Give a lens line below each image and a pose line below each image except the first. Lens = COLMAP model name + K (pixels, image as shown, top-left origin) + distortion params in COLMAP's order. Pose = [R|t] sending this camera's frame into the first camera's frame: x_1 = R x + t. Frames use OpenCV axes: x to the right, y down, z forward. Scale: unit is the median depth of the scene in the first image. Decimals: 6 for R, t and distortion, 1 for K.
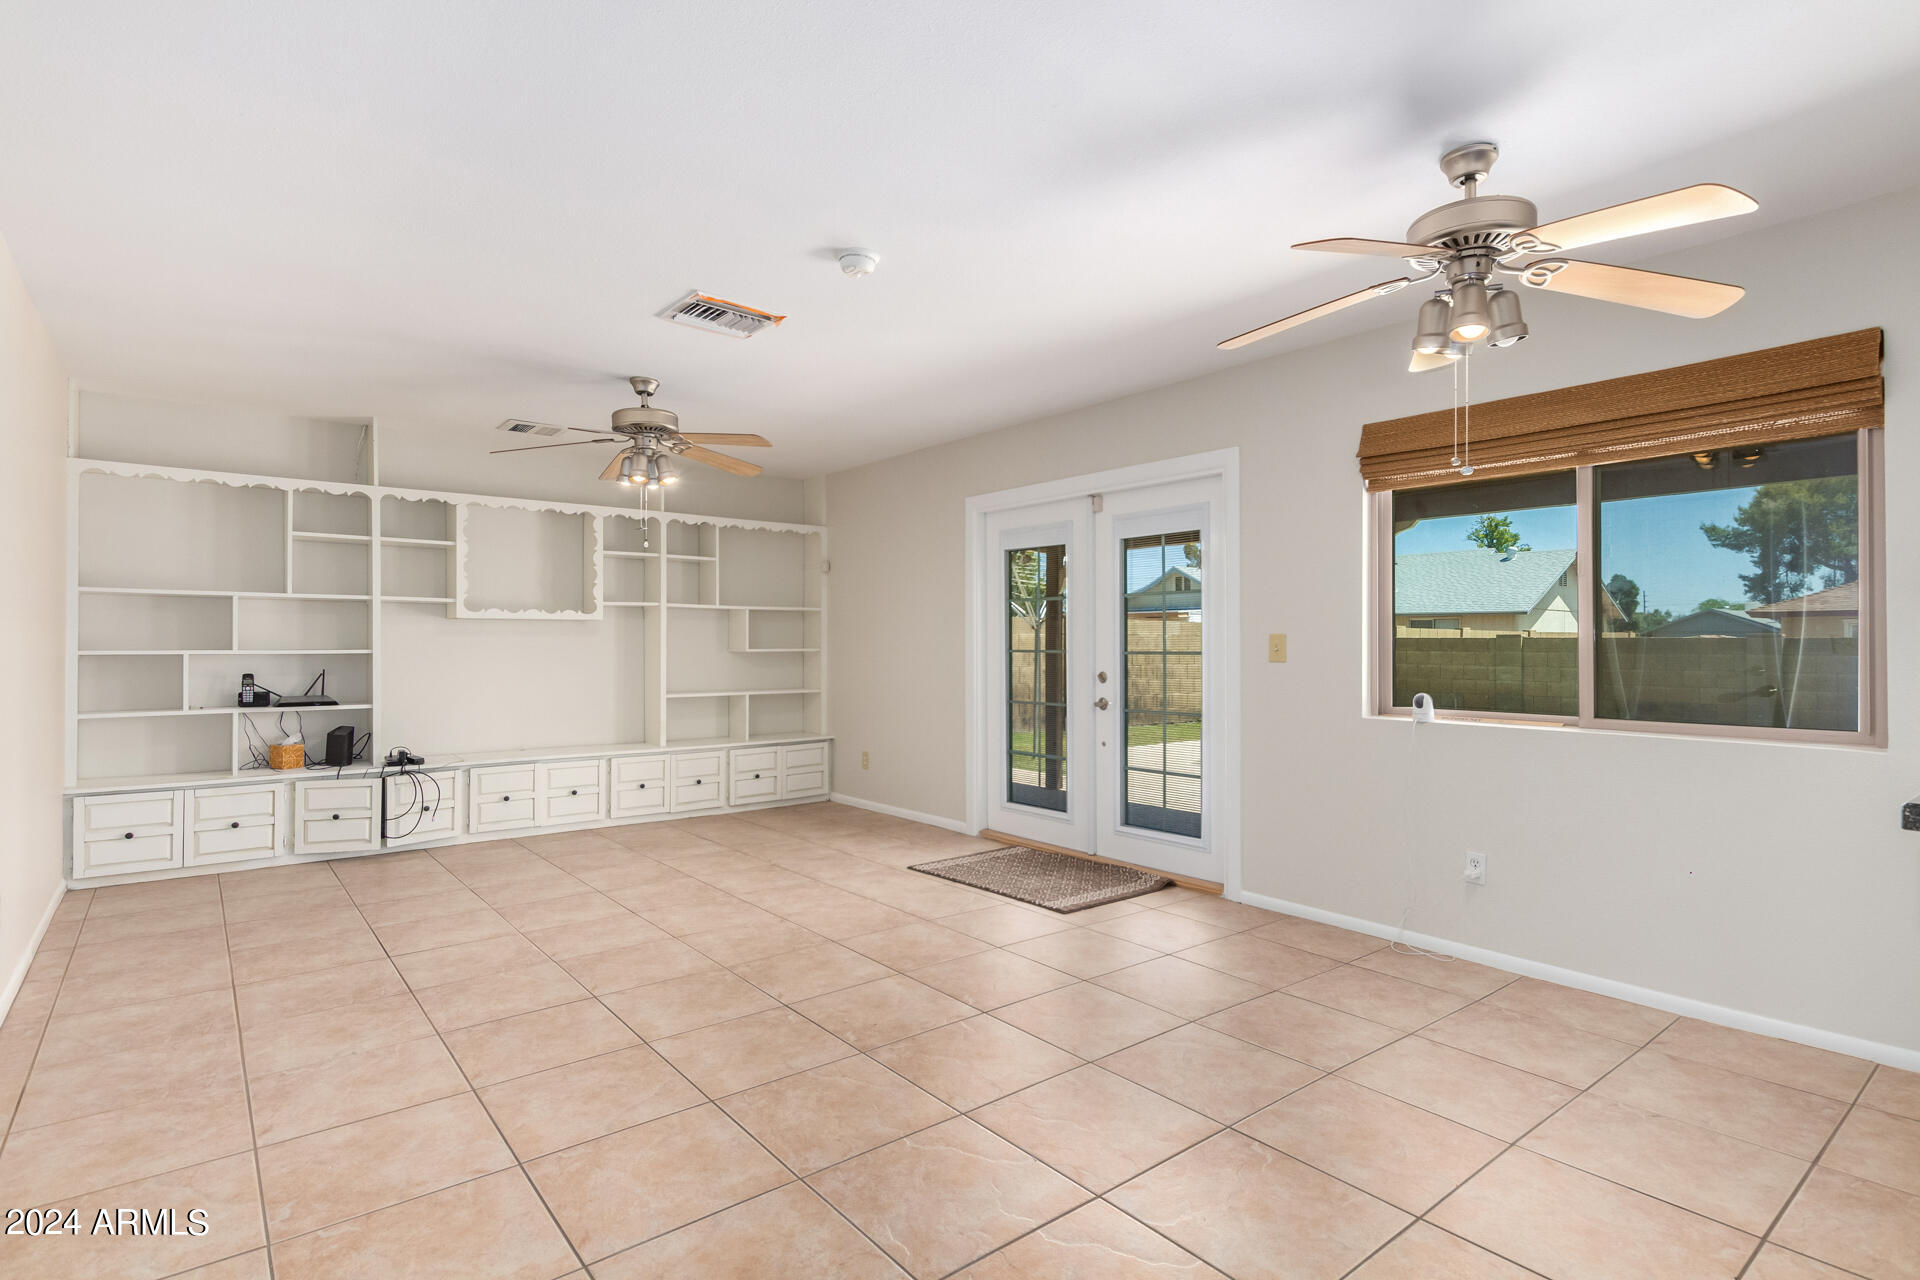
lens RADIAL K [[957.8, 0, 966.7], [0, 957.8, 632.0], [0, 0, 1]] dist [0.005186, 0.000817]
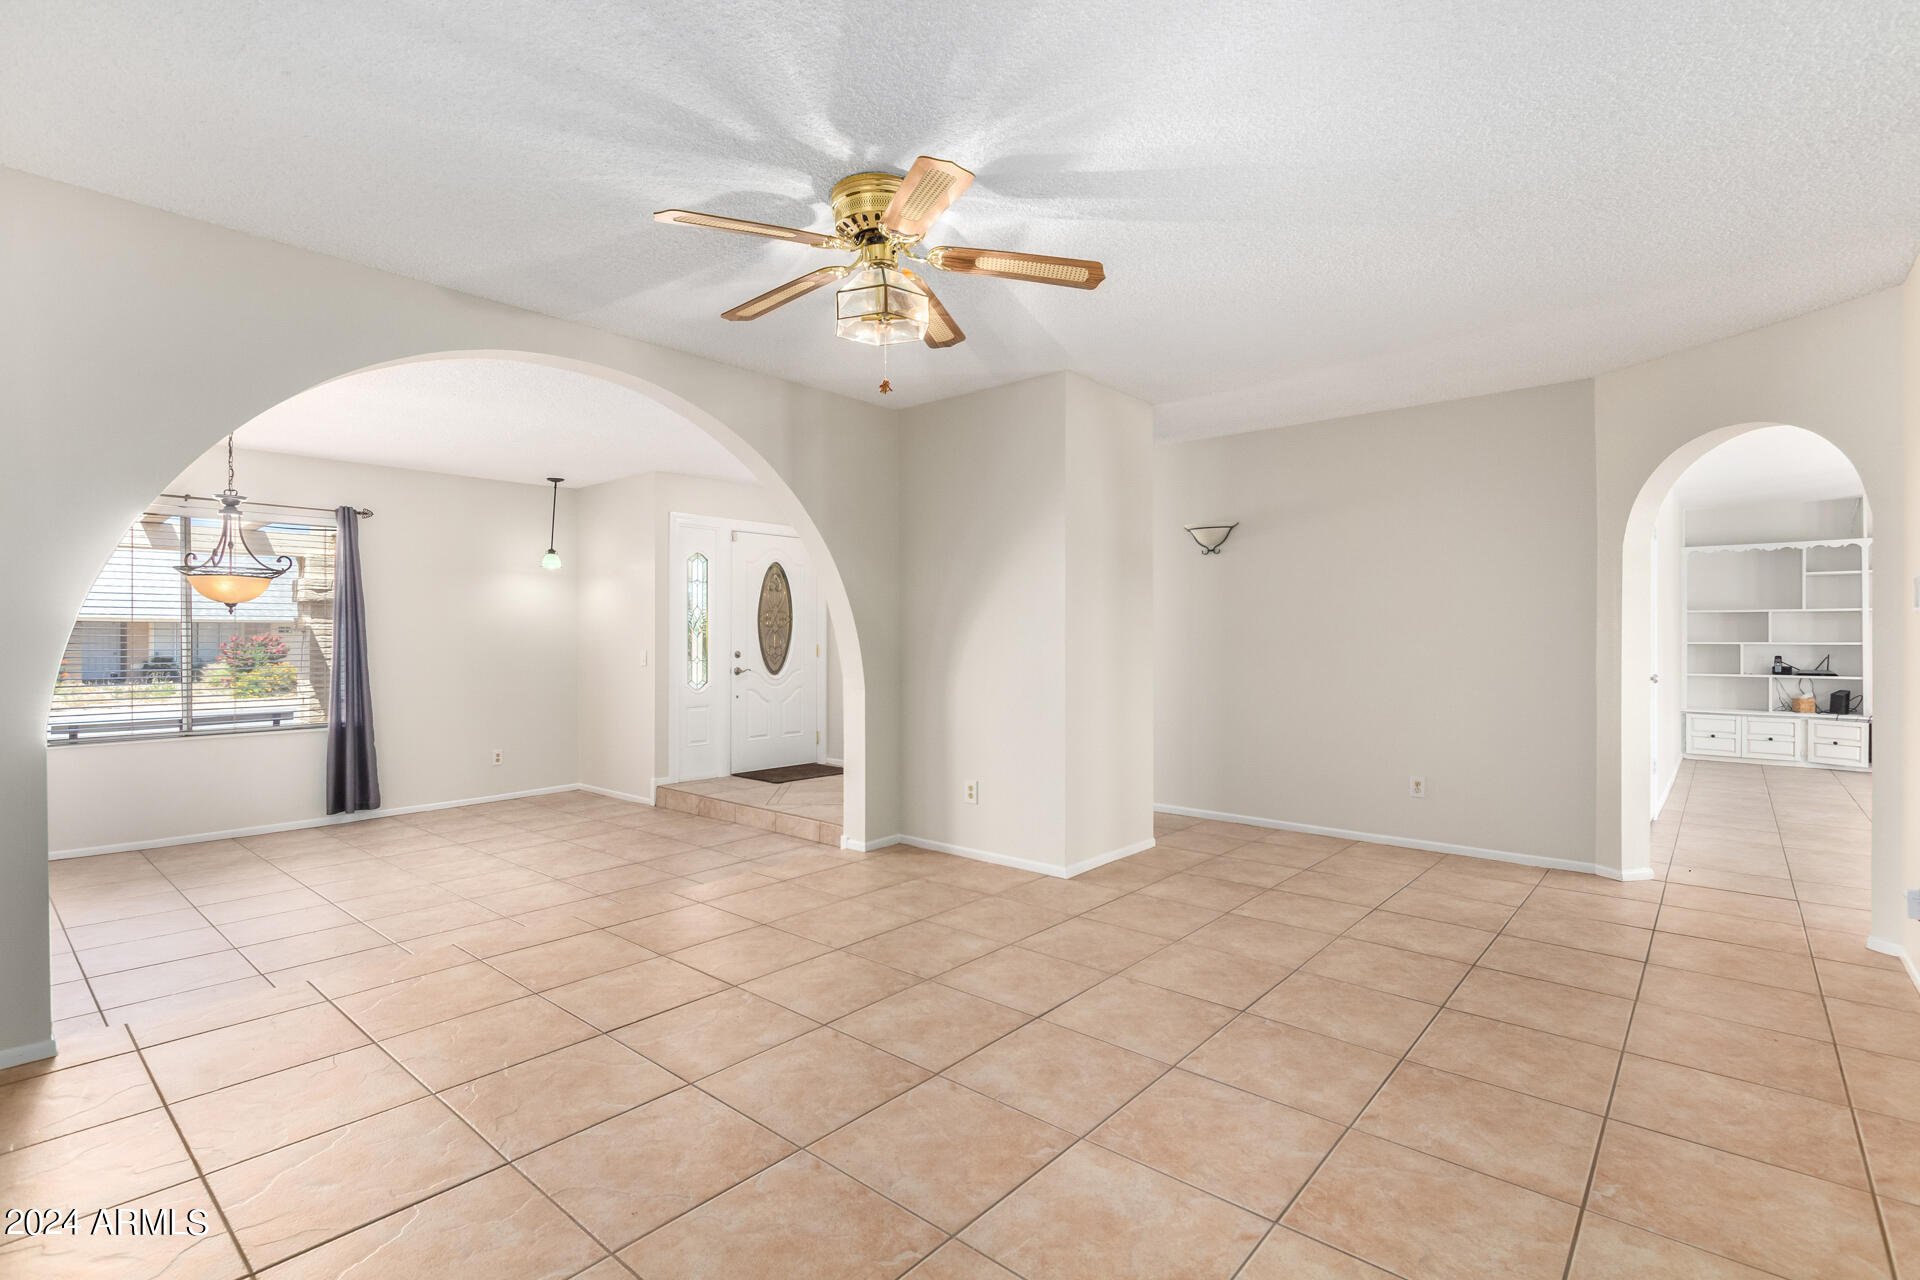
lens RADIAL K [[888.6, 0, 960.8], [0, 888.6, 635.9], [0, 0, 1]] dist [0.000163, -0.000918]
pose [[0.170405, -0.007587, -0.985345, 0.588596], [-0.000857, 0.999969, -0.007848, 0.020960], [0.985374, 0.002182, 0.170393, -0.738010]]
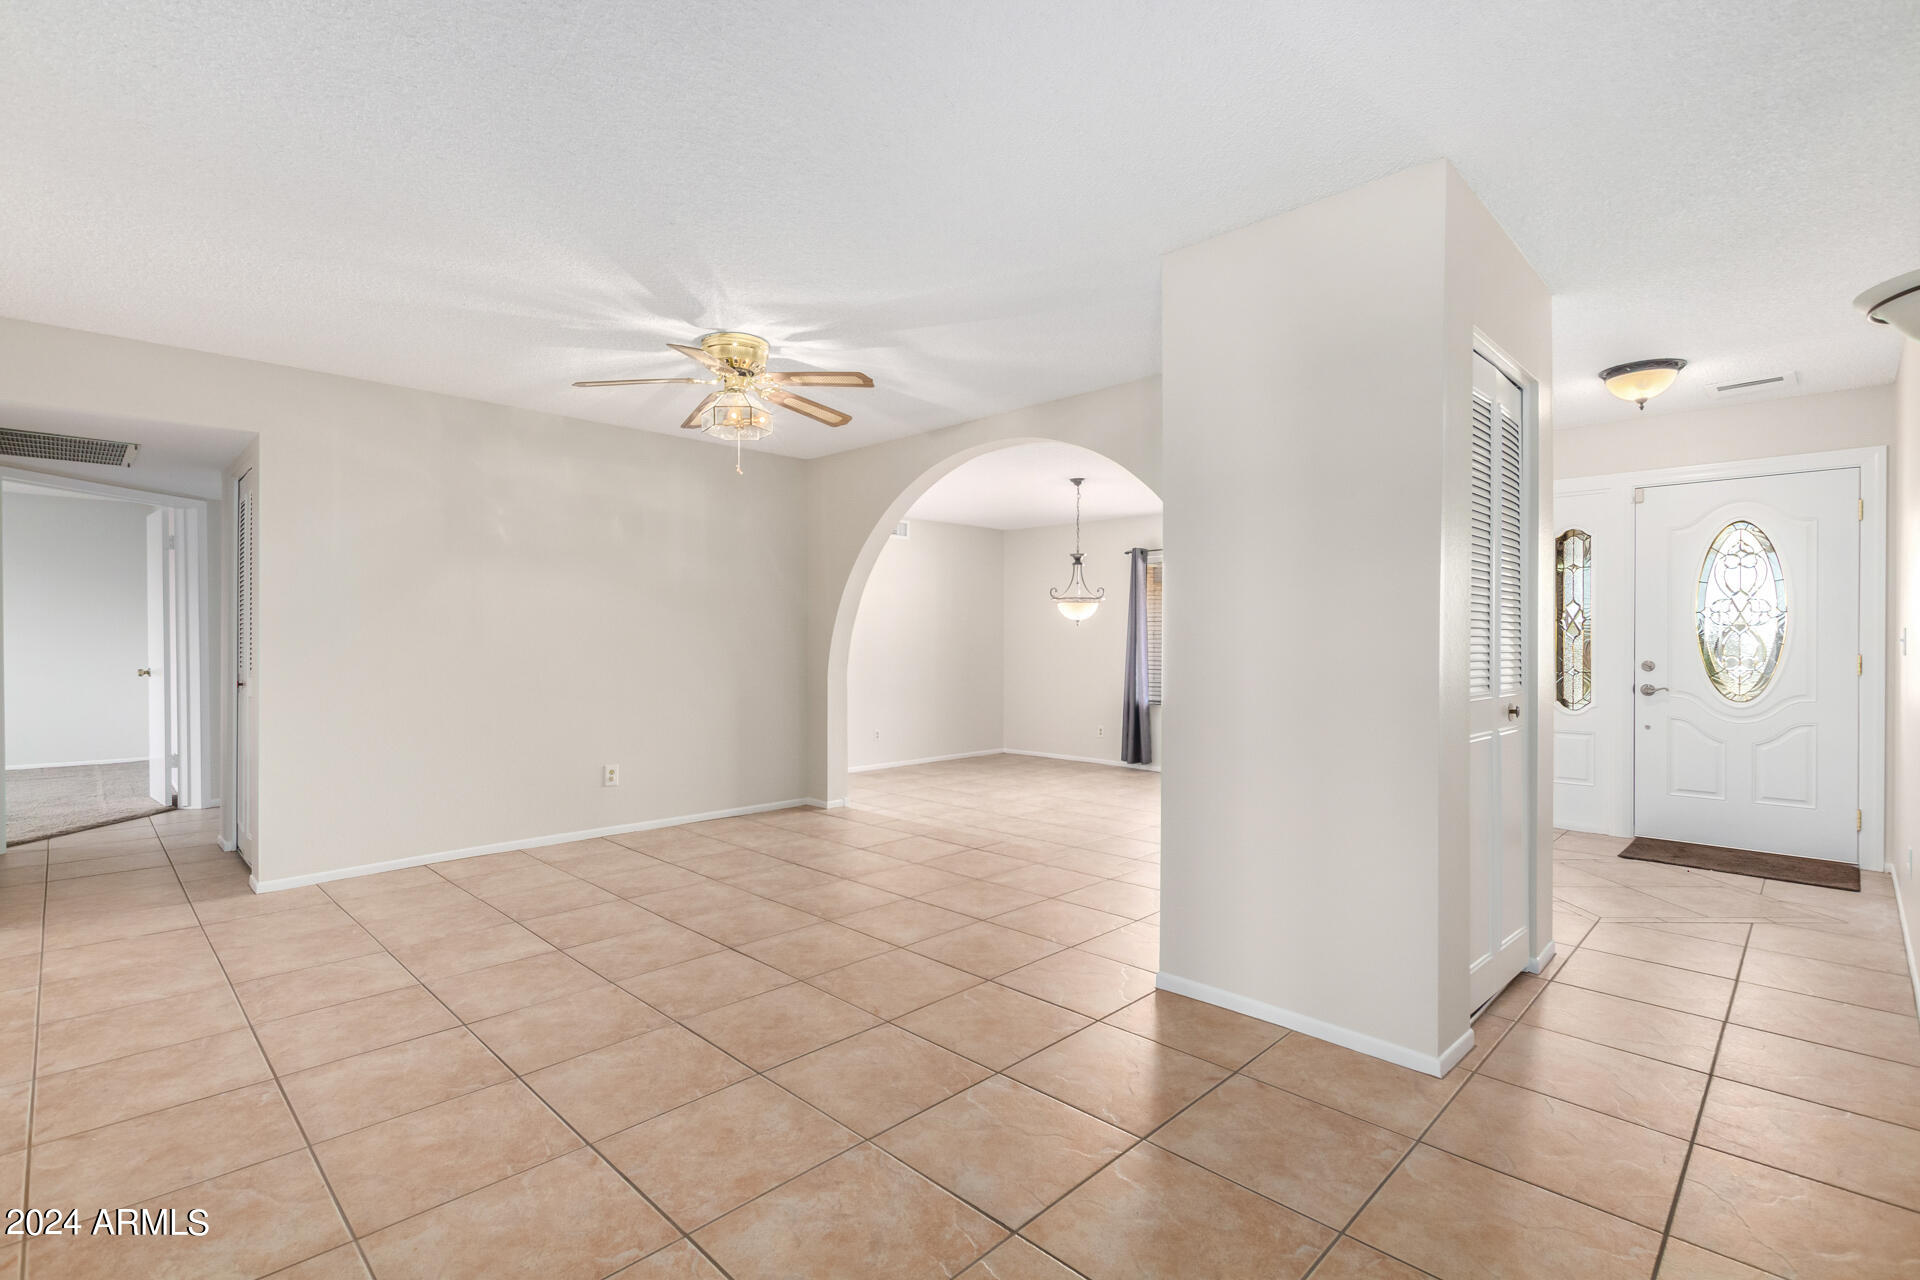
lens RADIAL K [[888.6, 0, 957.6], [0, 888.6, 636.8], [0, 0, 1]] dist [0.000163, -0.000918]
pose [[-0.994630, -0.007987, -0.103189, -0.944933], [-0.008043, 0.999968, 0.000125, 0.002654], [0.103185, 0.000955, -0.994662, 1.271611]]
